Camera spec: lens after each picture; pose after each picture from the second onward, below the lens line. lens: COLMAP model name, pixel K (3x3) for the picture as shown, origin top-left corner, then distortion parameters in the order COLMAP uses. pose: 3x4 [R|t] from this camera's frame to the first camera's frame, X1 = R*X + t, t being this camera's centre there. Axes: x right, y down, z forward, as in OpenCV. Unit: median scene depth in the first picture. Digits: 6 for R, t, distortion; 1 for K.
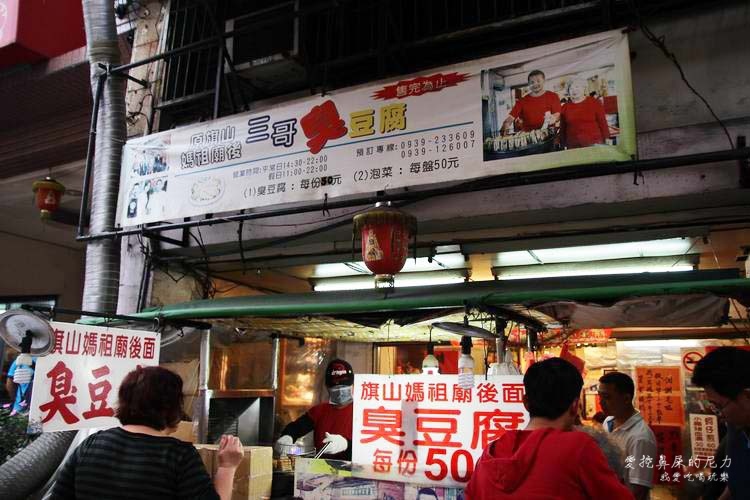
lens RADIAL K [[585.1, 0, 375.0], [0, 585.1, 250.0], [0, 0, 1]] dist [-0.097638, 0.001317]
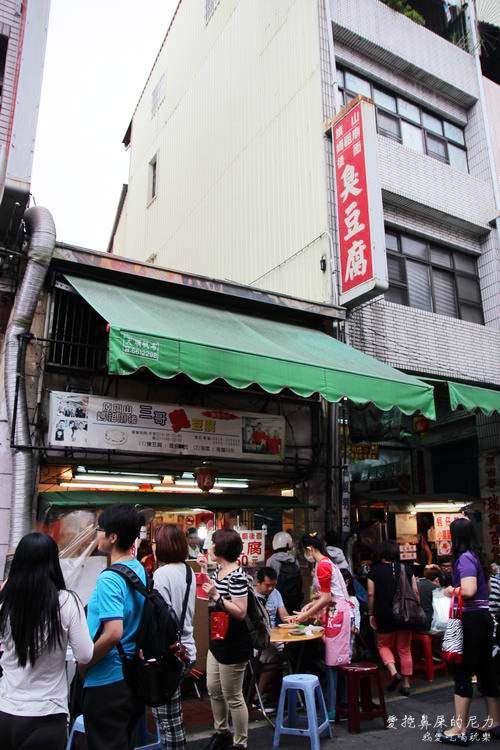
lens RADIAL K [[585.1, 0, 250.0], [0, 585.1, 375.0], [0, 0, 1]] dist [-0.097638, 0.001317]
pose [[0.563005, 0.193403, 0.803505, -2.275503], [-0.167797, 0.978733, -0.118007, -0.207980], [-0.809240, -0.068387, 0.583484, -0.677235]]
